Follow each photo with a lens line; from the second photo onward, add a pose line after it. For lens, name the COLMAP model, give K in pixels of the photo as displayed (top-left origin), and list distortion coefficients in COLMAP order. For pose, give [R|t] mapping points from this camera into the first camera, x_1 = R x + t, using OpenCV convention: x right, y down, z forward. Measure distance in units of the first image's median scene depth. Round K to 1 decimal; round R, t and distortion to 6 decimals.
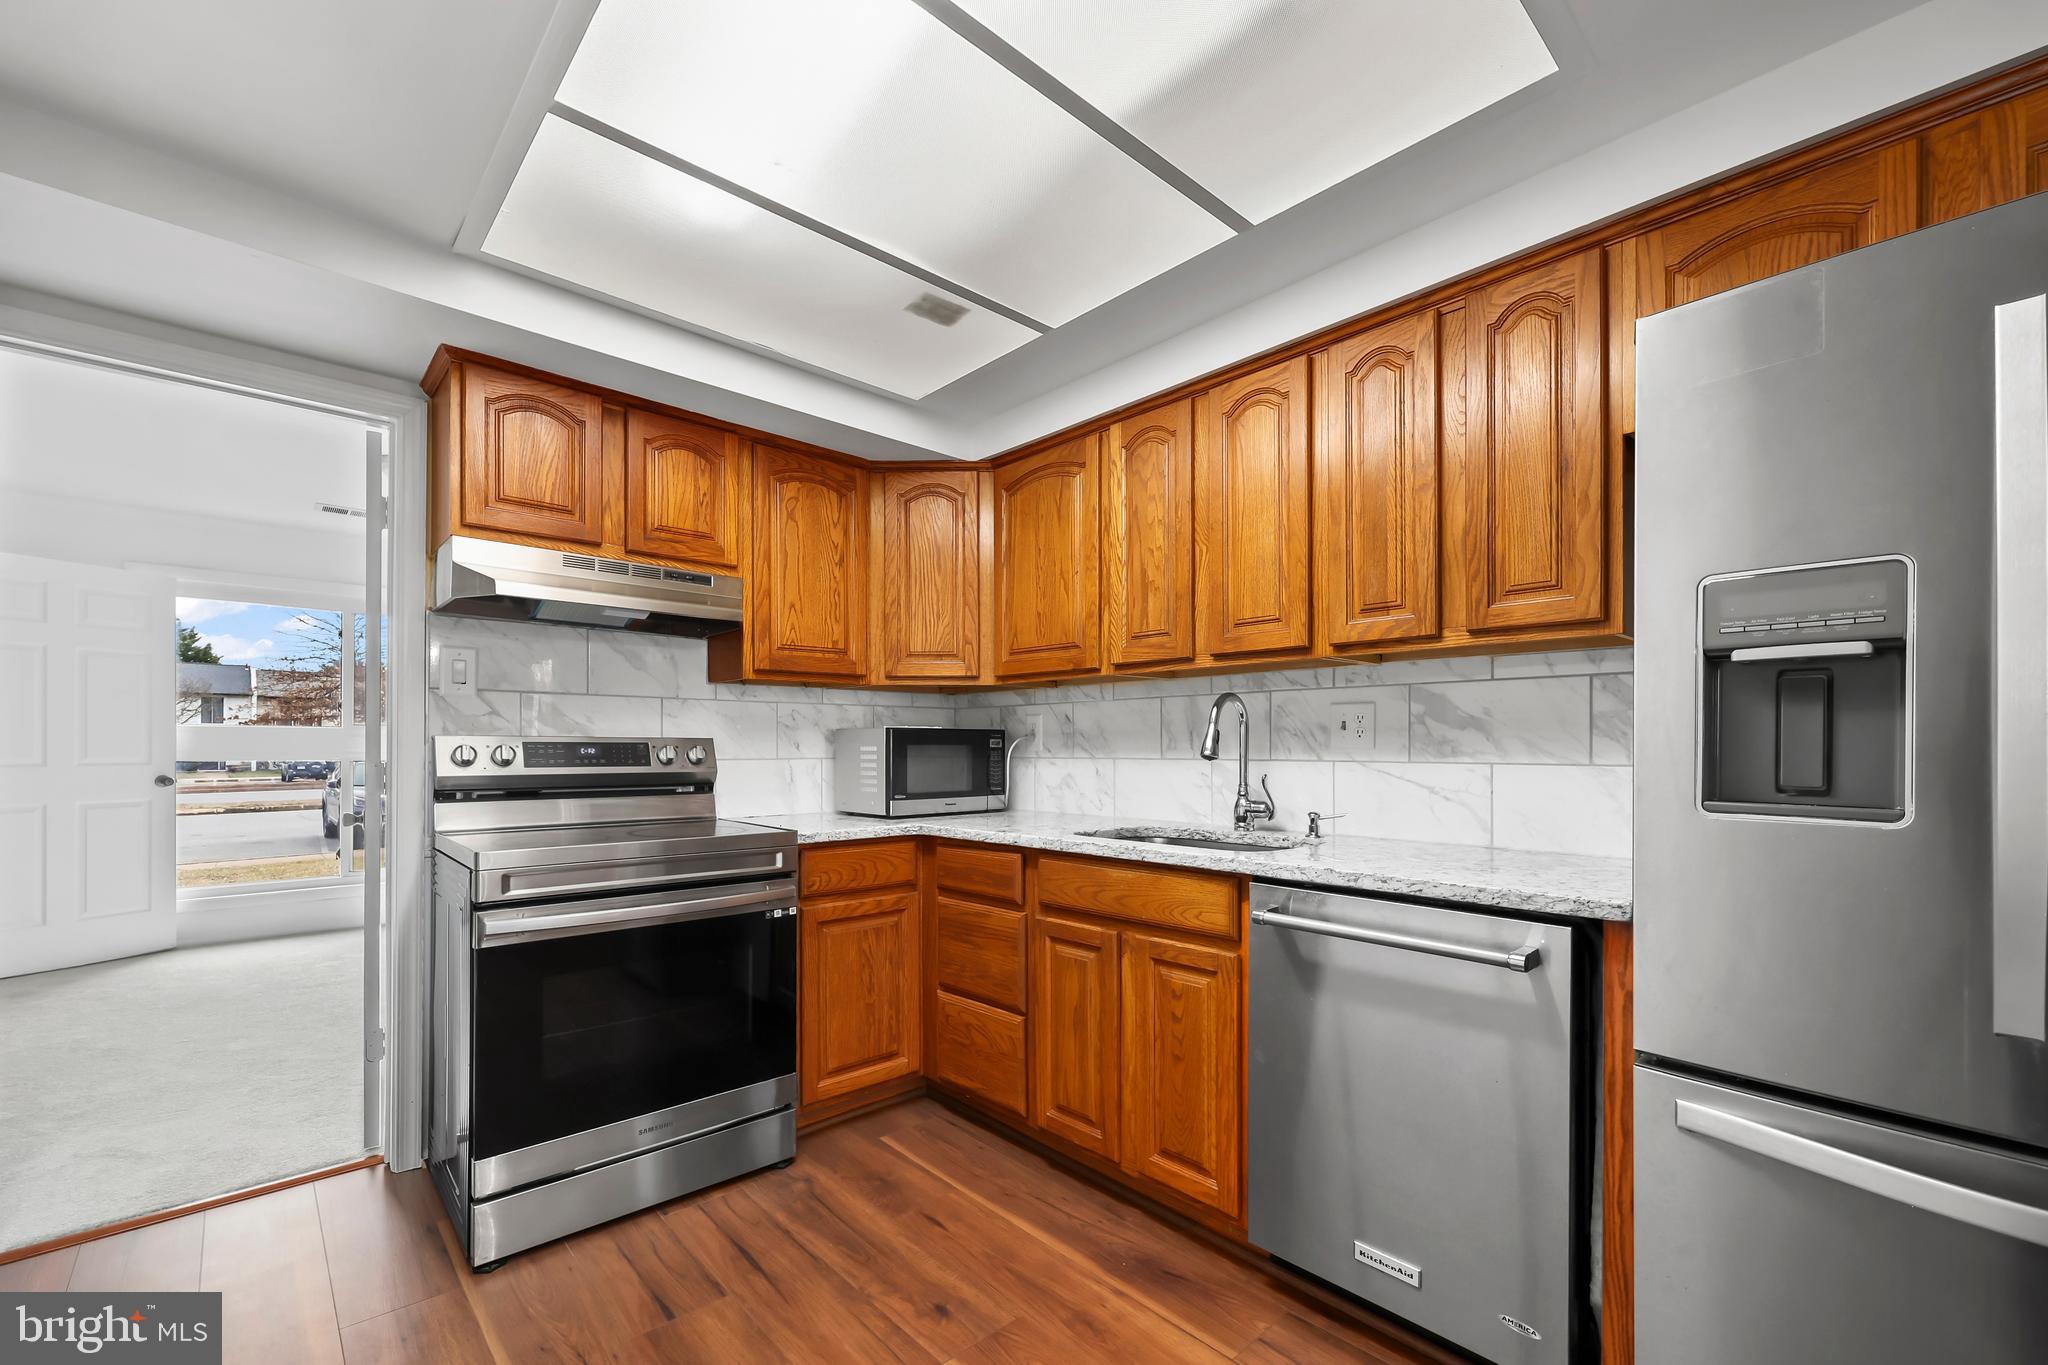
lens RADIAL K [[842.9, 0, 1054.1], [0, 842.9, 745.4], [0, 0, 1]] dist [0.004102, 0.000761]
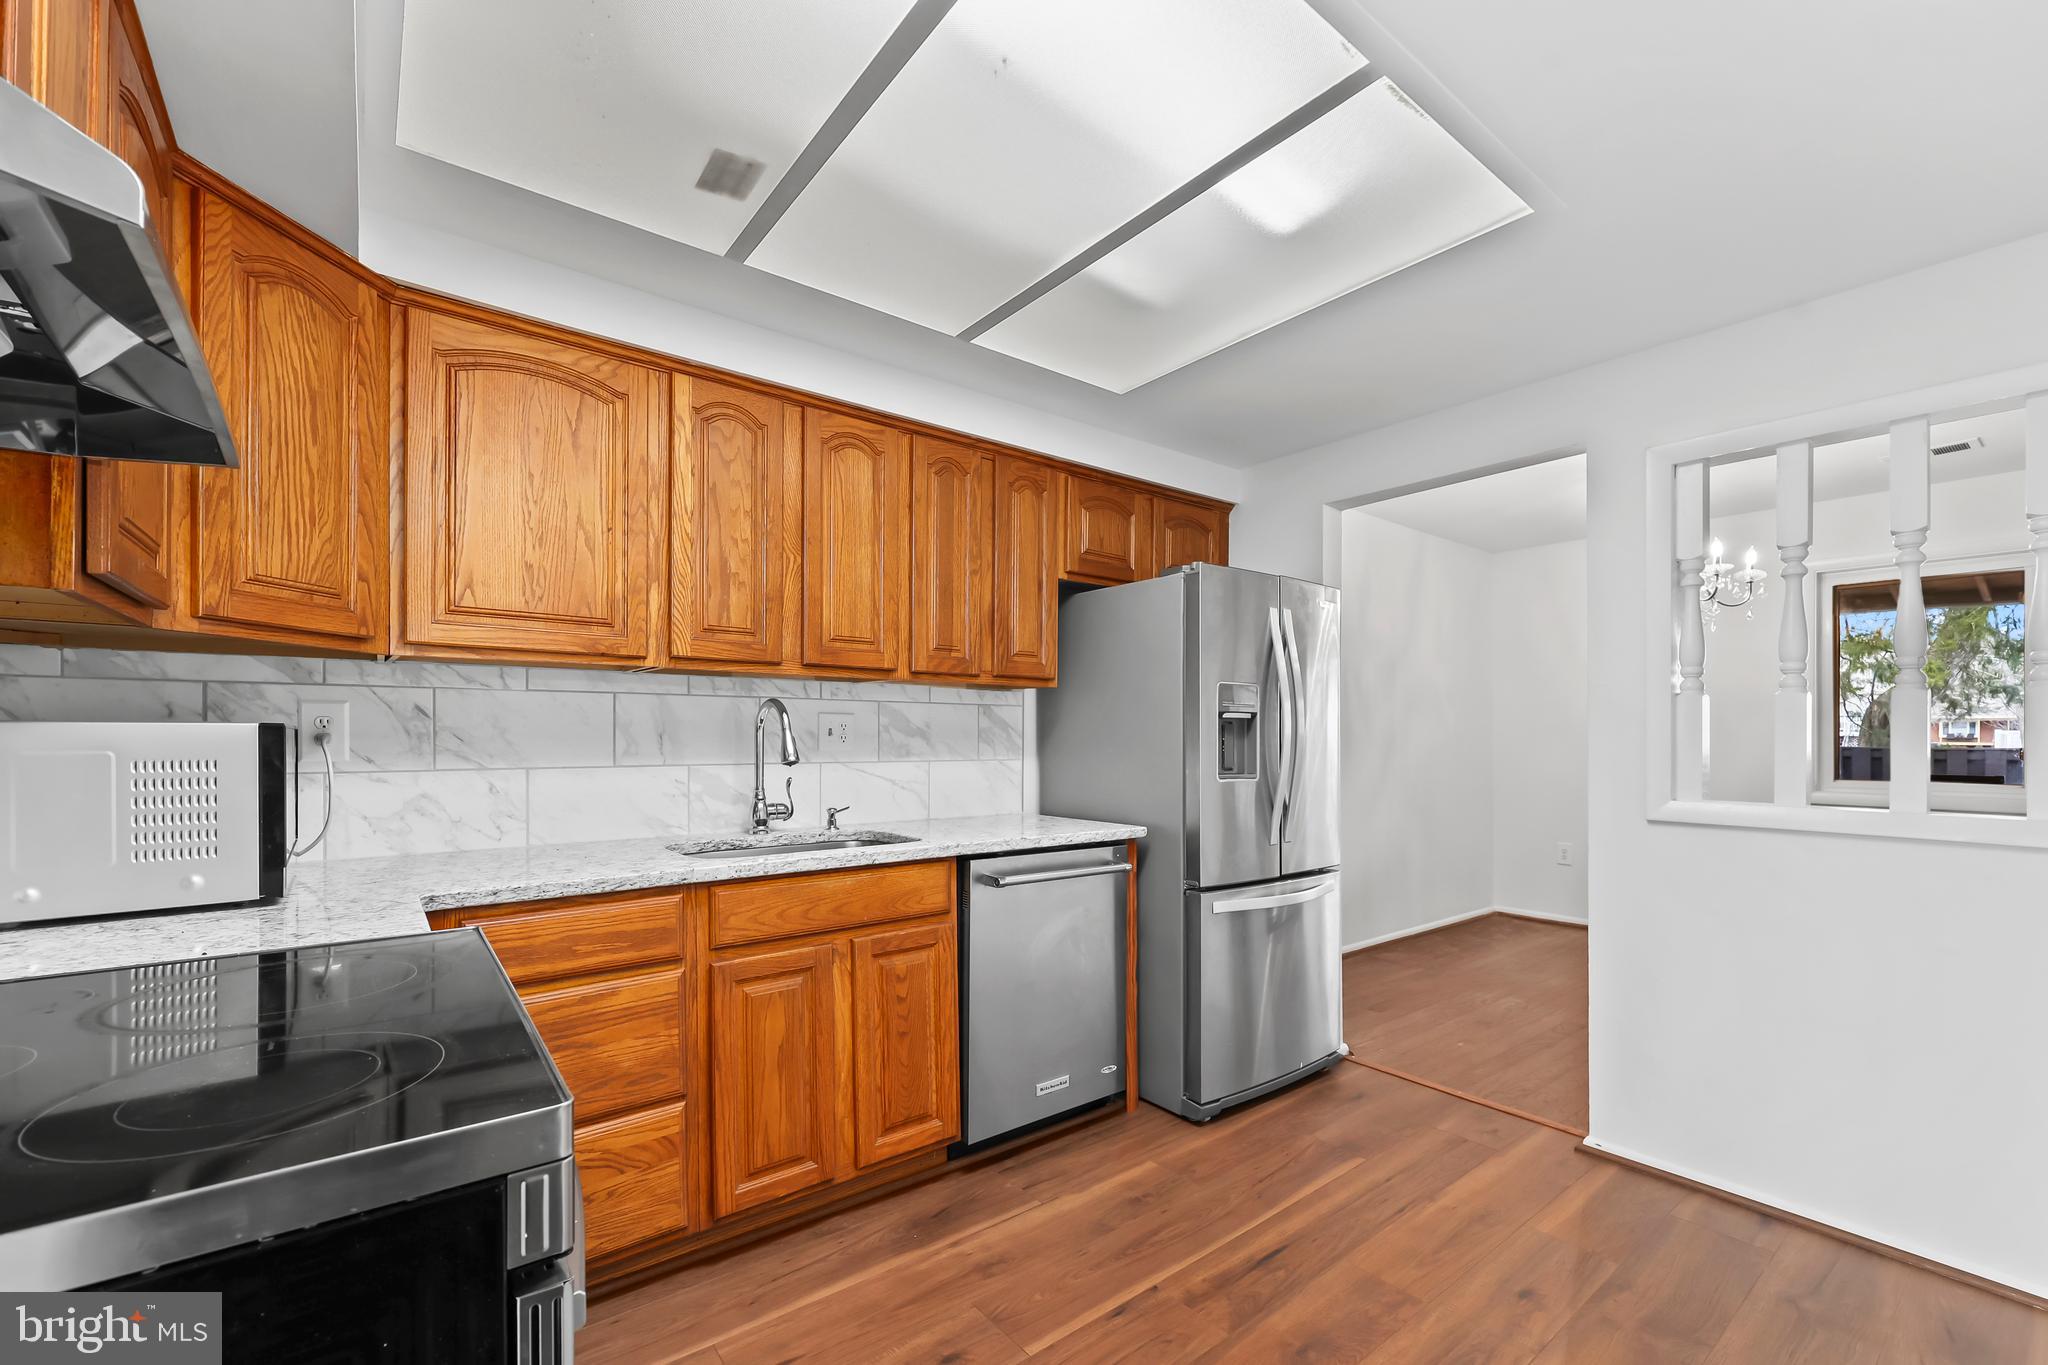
lens RADIAL K [[842.9, 0, 1000.1], [0, 842.9, 737.3], [0, 0, 1]] dist [0.004102, 0.000761]
pose [[0.125324, -0.000149, 0.992116, -0.808052], [-0.004376, 0.999990, 0.000703, -0.018778], [-0.992106, -0.004430, 0.125322, 0.633113]]
